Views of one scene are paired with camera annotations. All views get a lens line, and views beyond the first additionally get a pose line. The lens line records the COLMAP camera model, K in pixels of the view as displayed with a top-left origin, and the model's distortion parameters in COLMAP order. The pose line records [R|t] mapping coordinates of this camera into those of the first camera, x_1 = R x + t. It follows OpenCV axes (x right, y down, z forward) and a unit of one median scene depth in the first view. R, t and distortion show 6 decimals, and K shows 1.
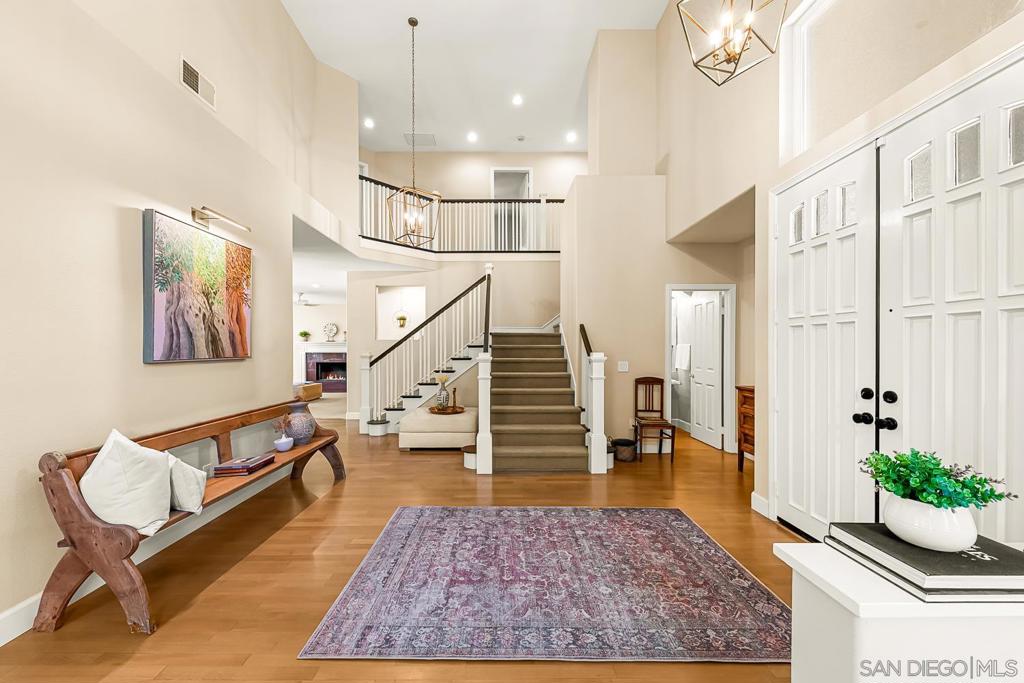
lens RADIAL K [[375.4, 0, 495.3], [0, 375.4, 346.7], [0, 0, 1]] dist [0.005621, -0.000322]
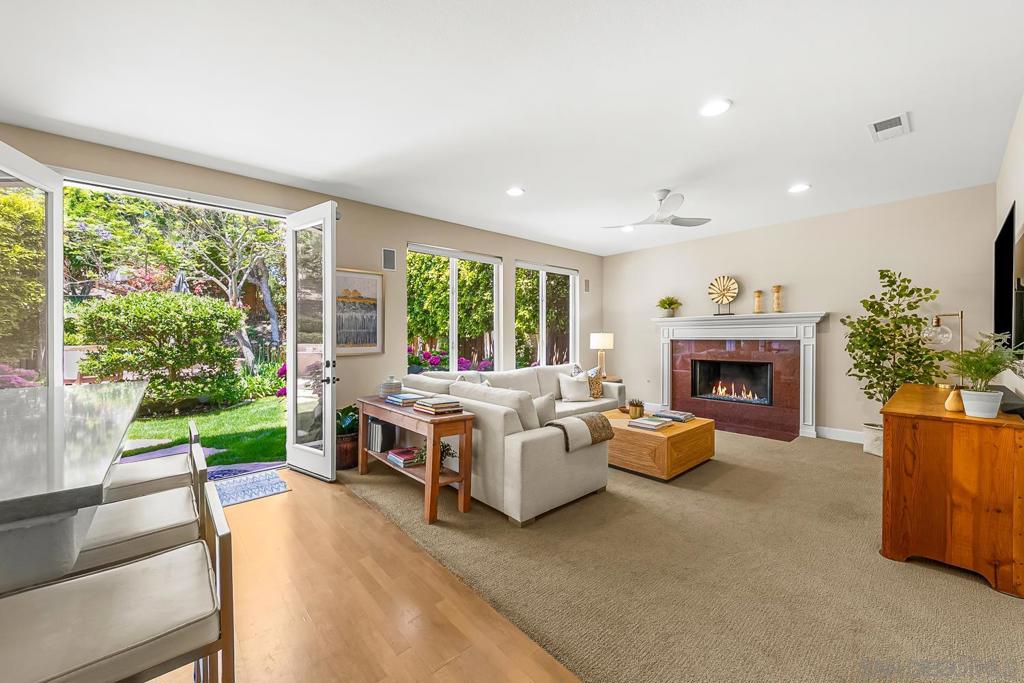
lens RADIAL K [[386.5, 0, 505.9], [0, 386.5, 335.3], [0, 0, 1]] dist [-0.002437, -0.001104]
pose [[0.662608, 0.000716, -0.748966, -0.564808], [-0.004194, 0.999987, -0.002754, 0.027270], [0.748955, 0.004966, 0.662602, 1.052988]]
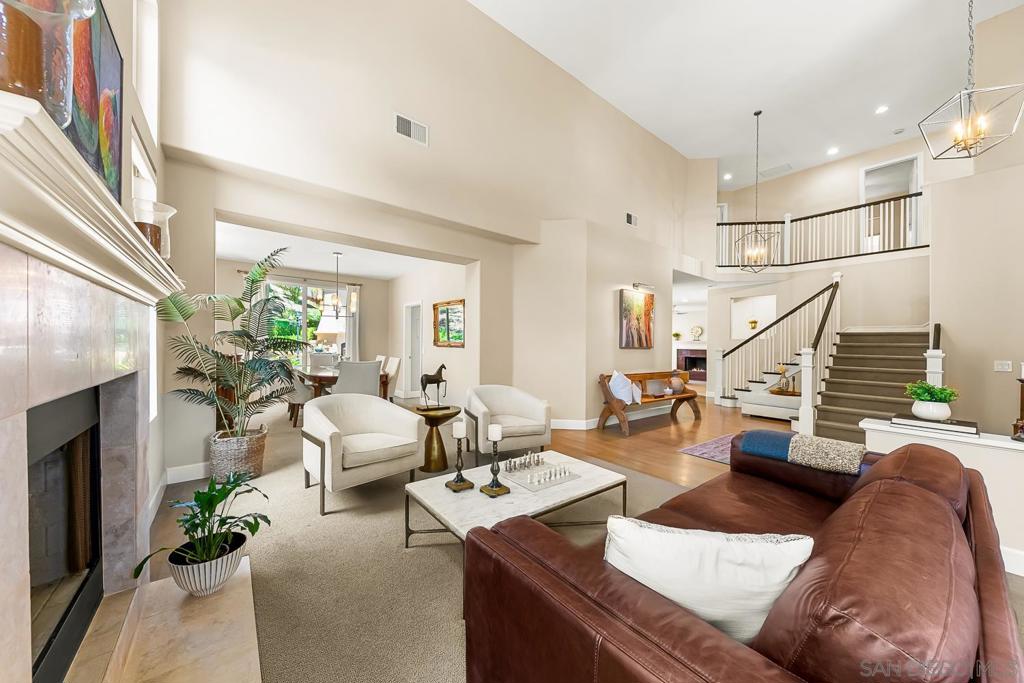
lens RADIAL K [[357.9, 0, 509.1], [0, 357.9, 344.4], [0, 0, 1]] dist [-0.002920, -0.000239]
pose [[0.620936, 0.008989, -0.783810, 0.249163], [-0.012816, 0.999917, 0.001314, 0.011726], [0.783757, 0.009229, 0.620999, -0.527169]]
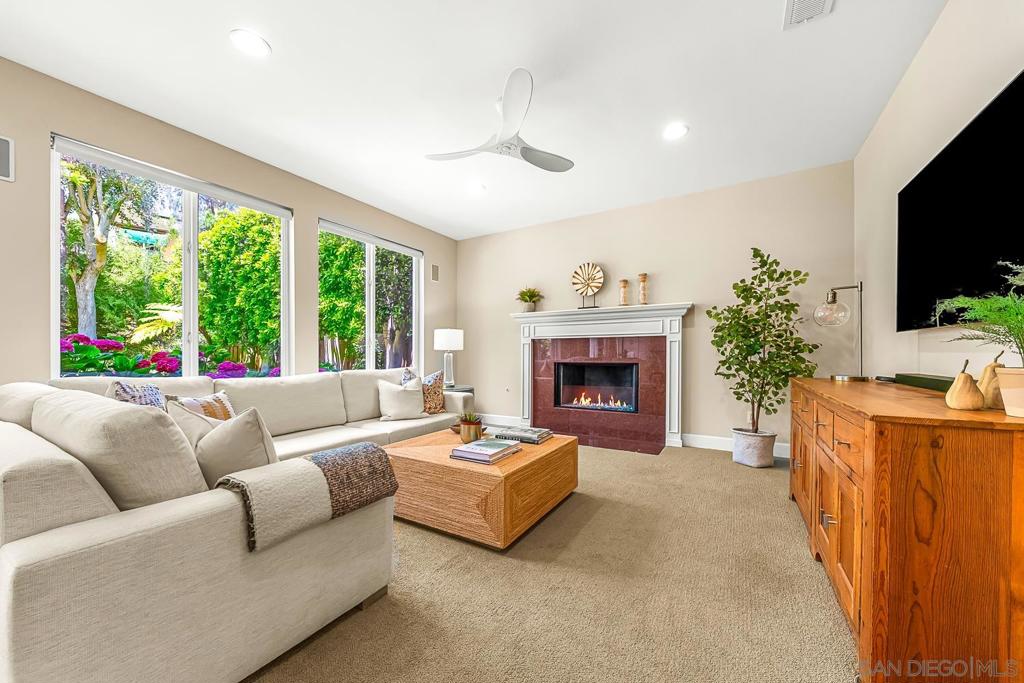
lens RADIAL K [[375.4, 0, 510.5], [0, 375.4, 351.6], [0, 0, 1]] dist [0.005621, -0.000322]
pose [[0.861154, 0.000256, -0.508344, -0.668750], [-0.004791, 0.999960, -0.007612, 0.072397], [0.508322, 0.008990, 0.861120, 1.344370]]
